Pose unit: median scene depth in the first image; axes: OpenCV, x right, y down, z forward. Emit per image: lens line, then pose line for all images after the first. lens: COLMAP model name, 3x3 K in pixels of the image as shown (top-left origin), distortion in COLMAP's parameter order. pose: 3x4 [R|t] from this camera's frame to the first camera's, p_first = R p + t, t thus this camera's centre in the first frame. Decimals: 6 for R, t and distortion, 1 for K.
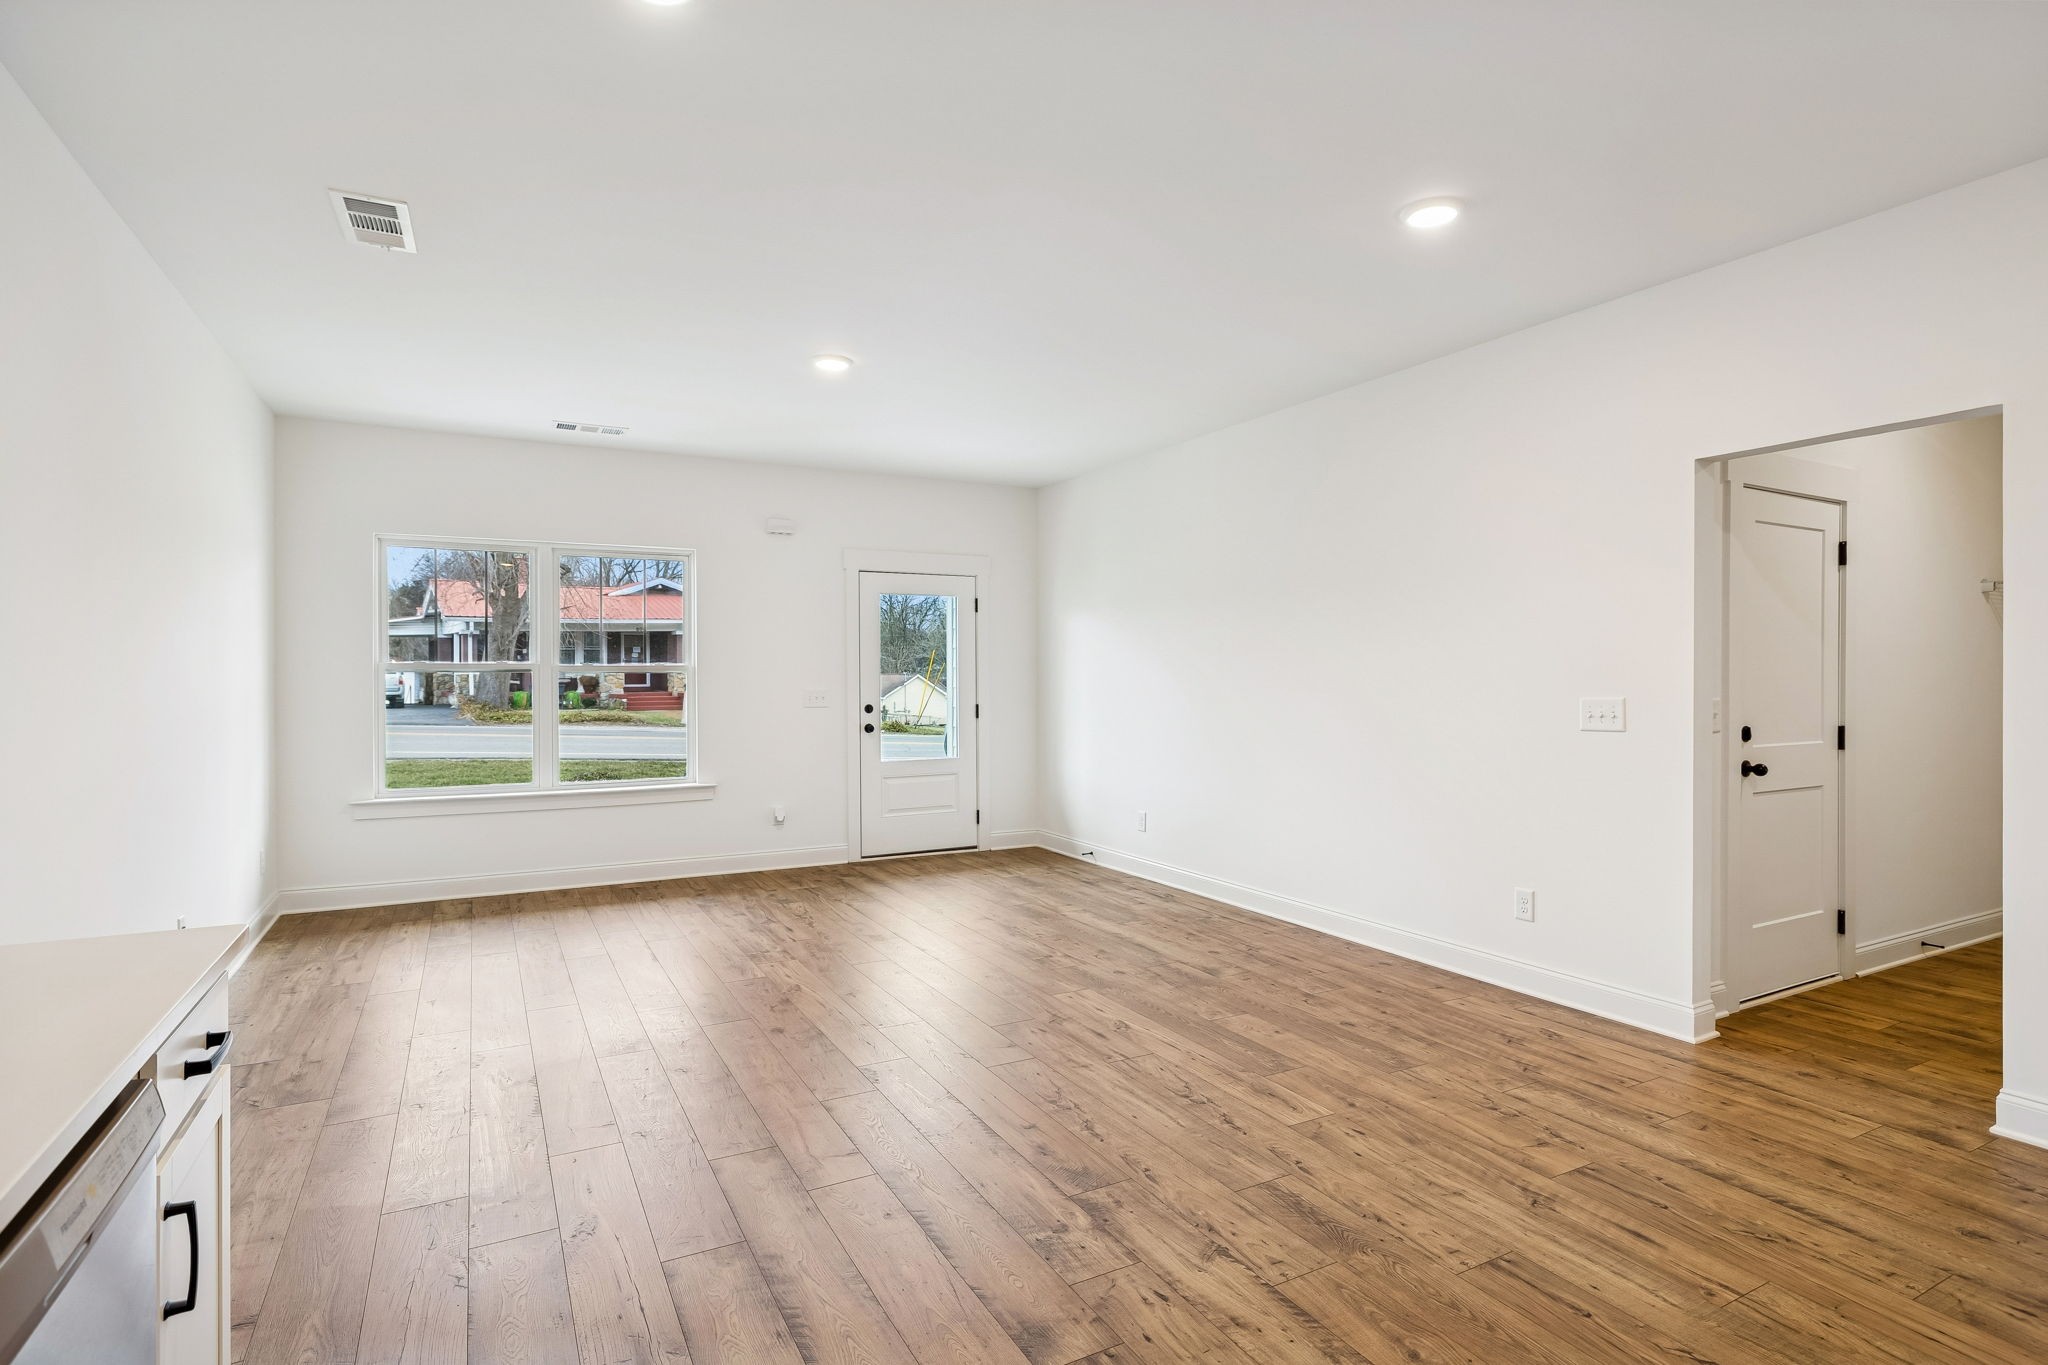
lens RADIAL K [[979.8, 0, 1024.0], [0, 979.8, 682.5], [0, 0, 1]] dist [-0.012881, 0.000150]
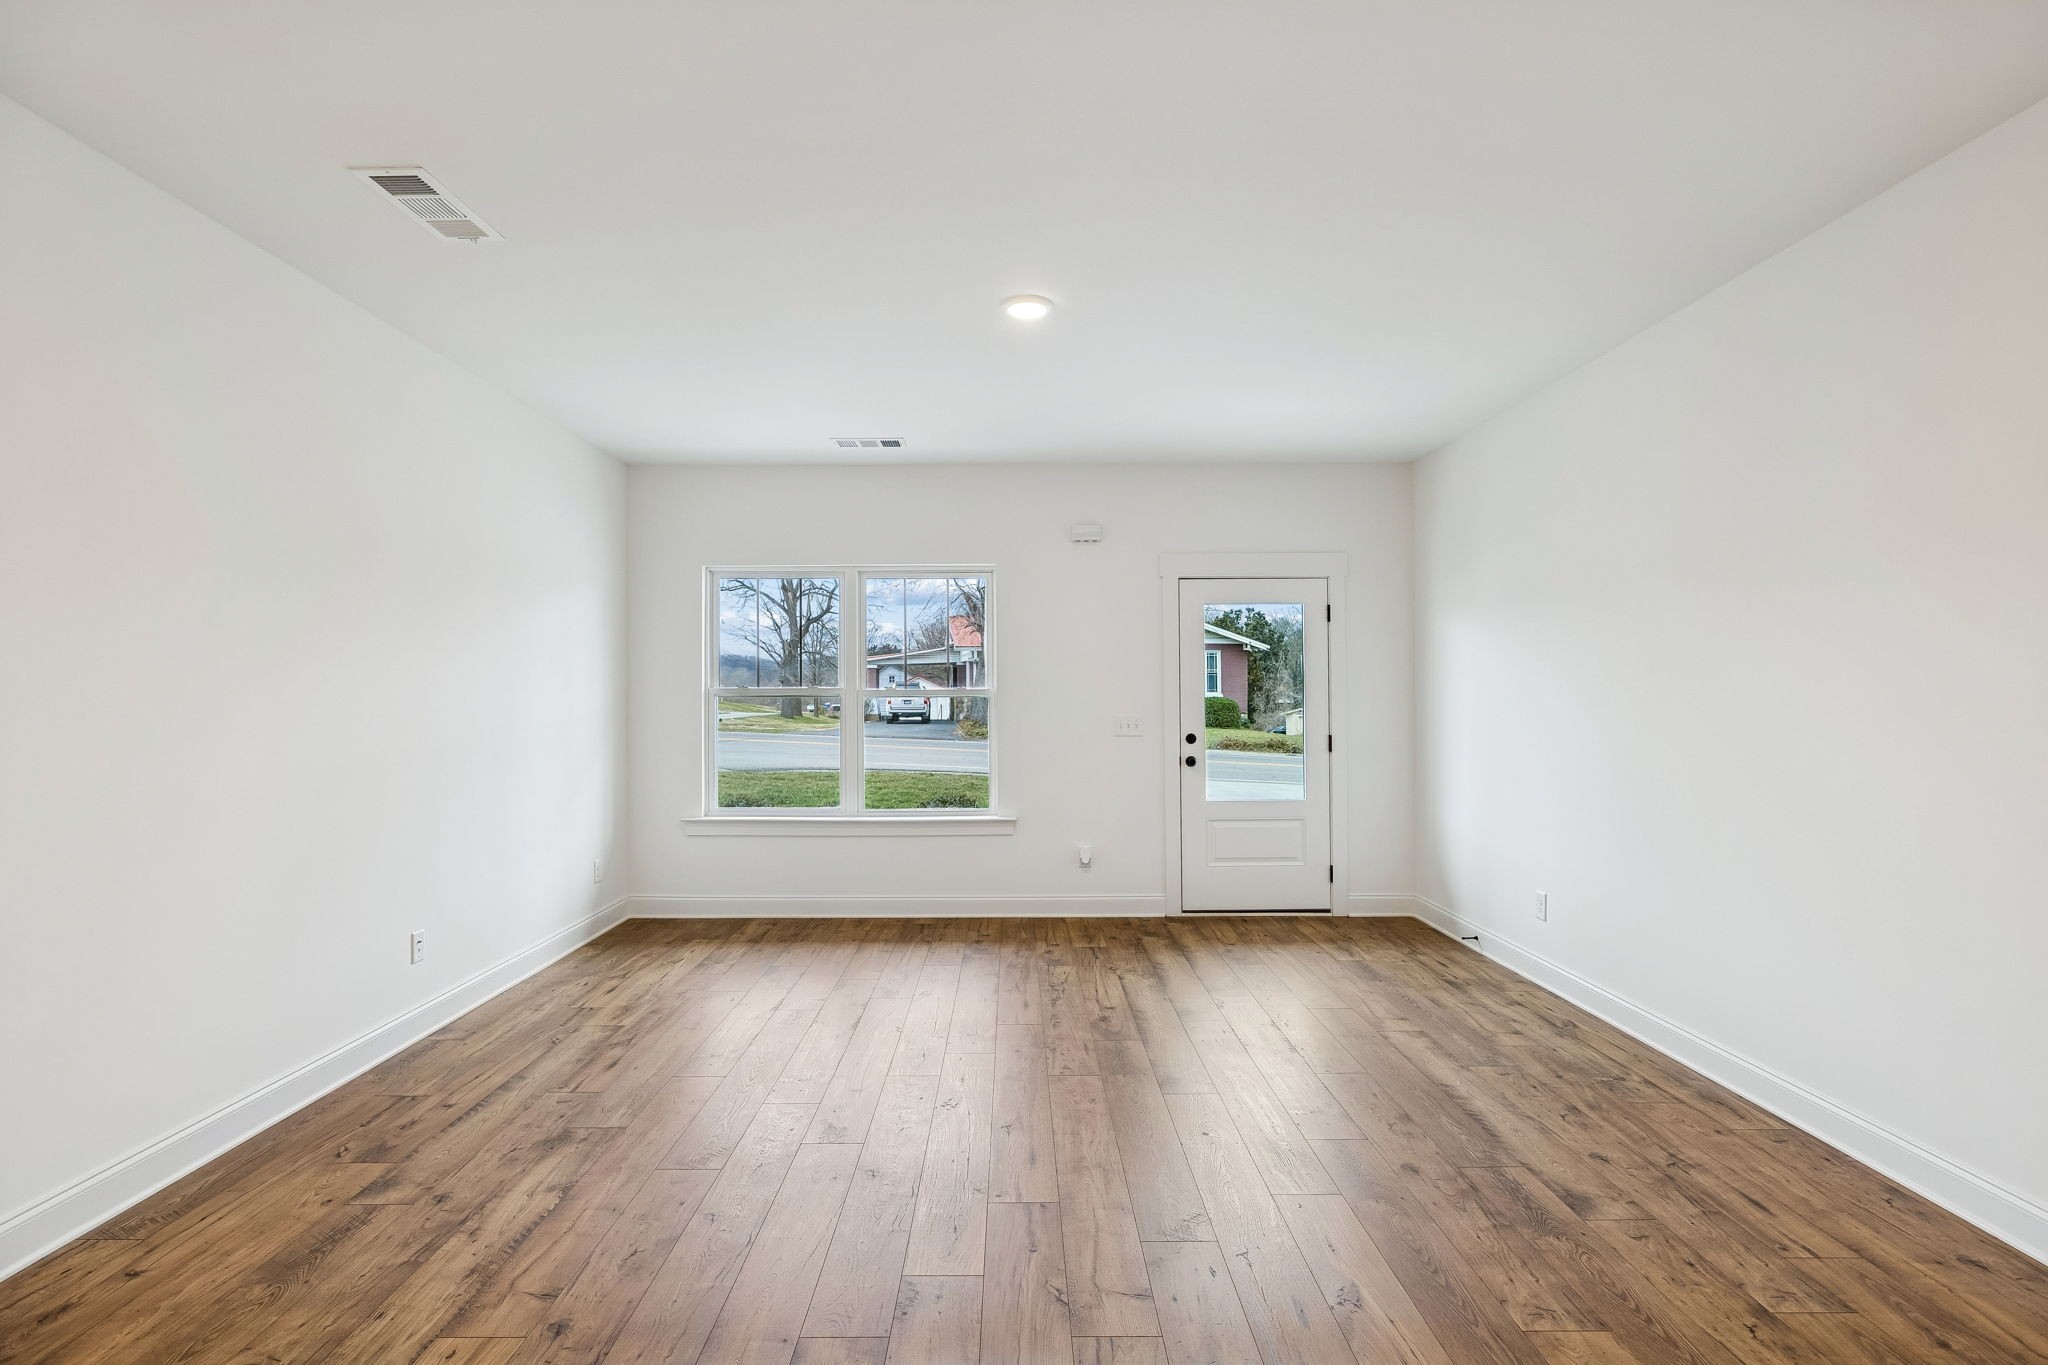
lens RADIAL K [[936.4, 0, 1029.2], [0, 936.4, 697.6], [0, 0, 1]] dist [-0.010029, 0.001454]
pose [[0.885521, -0.000490, -0.464599, 0.143574], [-0.002069, 0.999985, -0.004997, -0.006868], [0.464595, 0.005386, 0.885507, 0.308243]]
